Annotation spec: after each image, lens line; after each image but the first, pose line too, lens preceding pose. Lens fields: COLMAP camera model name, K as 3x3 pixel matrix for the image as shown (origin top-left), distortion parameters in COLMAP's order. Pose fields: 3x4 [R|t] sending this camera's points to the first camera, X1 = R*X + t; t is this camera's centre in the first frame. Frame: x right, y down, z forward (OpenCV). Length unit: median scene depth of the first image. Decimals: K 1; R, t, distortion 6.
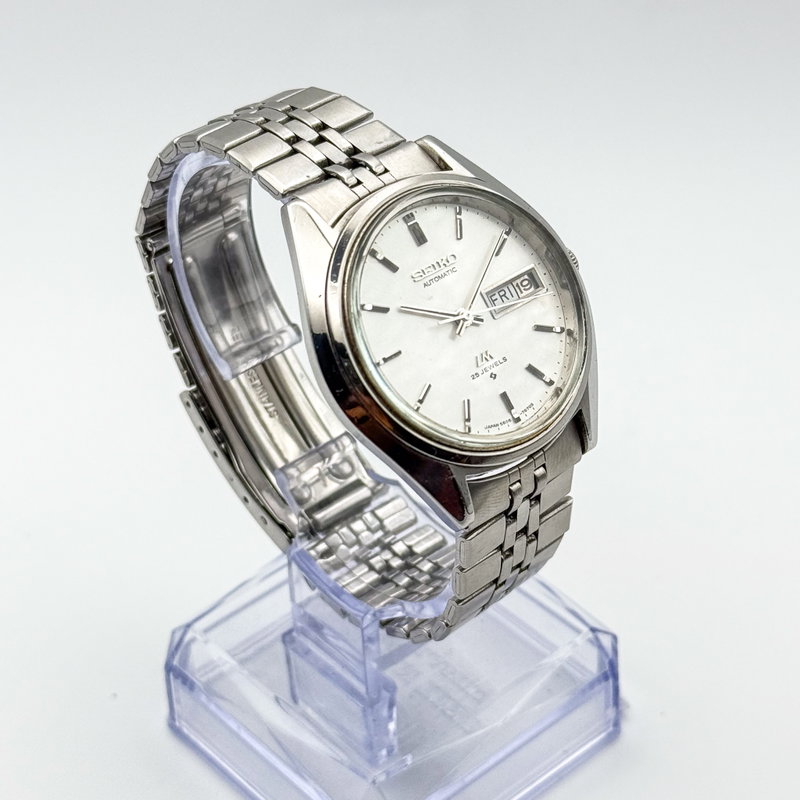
lens RADIAL K [[2099.4, 0, 400.0], [0, 2099.4, 400.0], [0, 0, 1]] dist [0.014545, -0.176841]
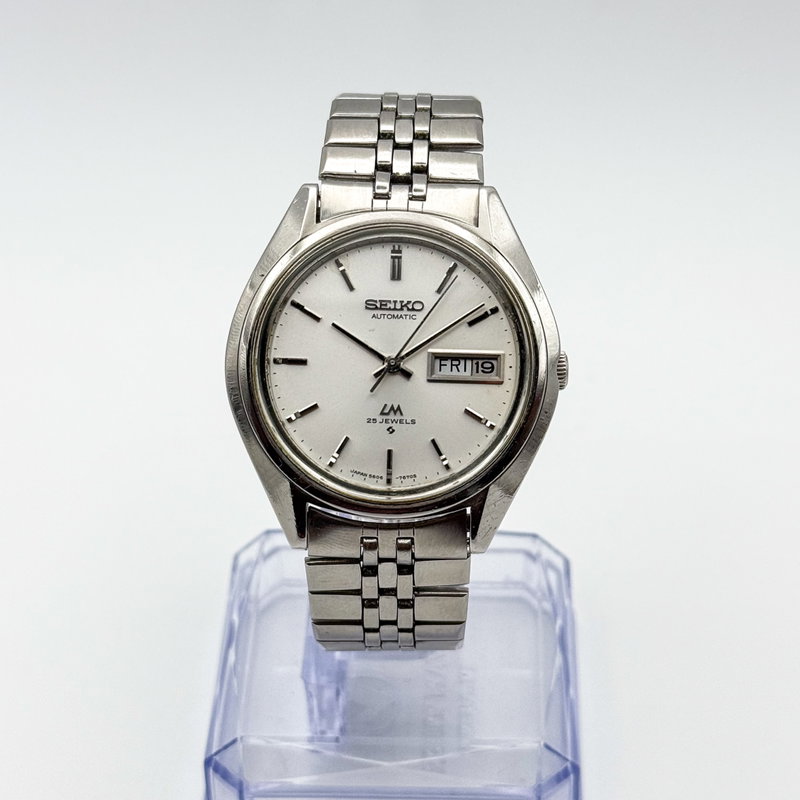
lens RADIAL K [[2099.4, 0, 400.0], [0, 2099.4, 400.0], [0, 0, 1]] dist [0.014545, -0.176841]
pose [[0.729047, 0.463048, -0.504061, 0.507888], [-0.437202, 0.881658, 0.177575, -0.189807], [0.526636, 0.090916, 0.845215, 0.164949]]
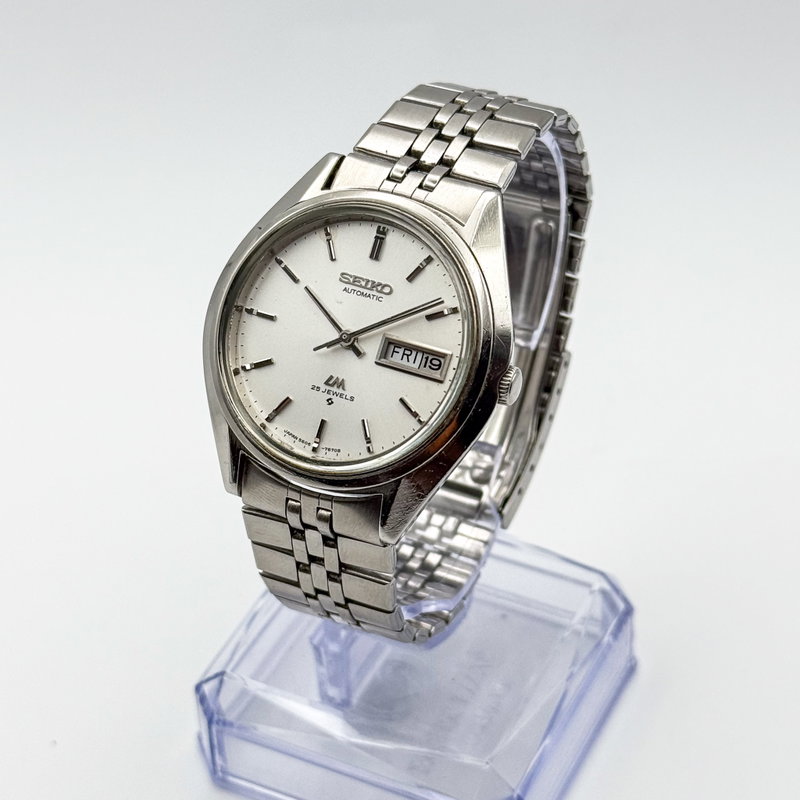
lens RADIAL K [[2099.4, 0, 400.0], [0, 2099.4, 400.0], [0, 0, 1]] dist [0.014545, -0.176841]
pose [[0.385159, 0.594343, -0.705981, 0.722194], [-0.553761, 0.760815, 0.338392, -0.349342], [0.738242, 0.260610, 0.622158, 0.384557]]
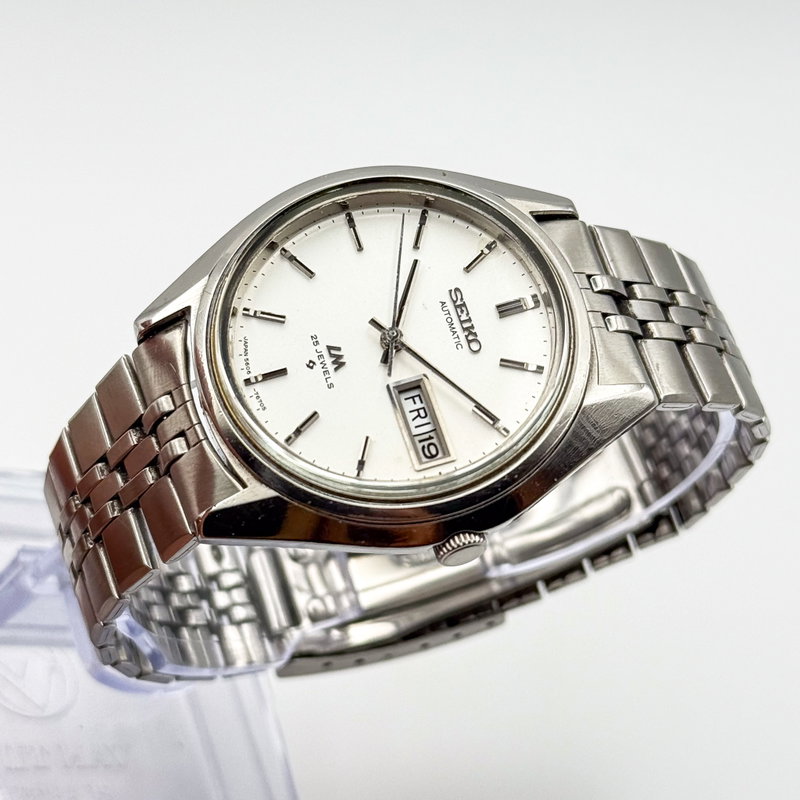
lens RADIAL K [[2099.4, 0, 400.0], [0, 2099.4, 400.0], [0, 0, 1]] dist [0.014545, -0.176841]
pose [[-0.227864, 0.573059, -0.787198, 0.609363], [-0.962974, -0.012998, 0.269282, -0.234475], [0.144082, 0.819411, 0.554803, 0.564961]]
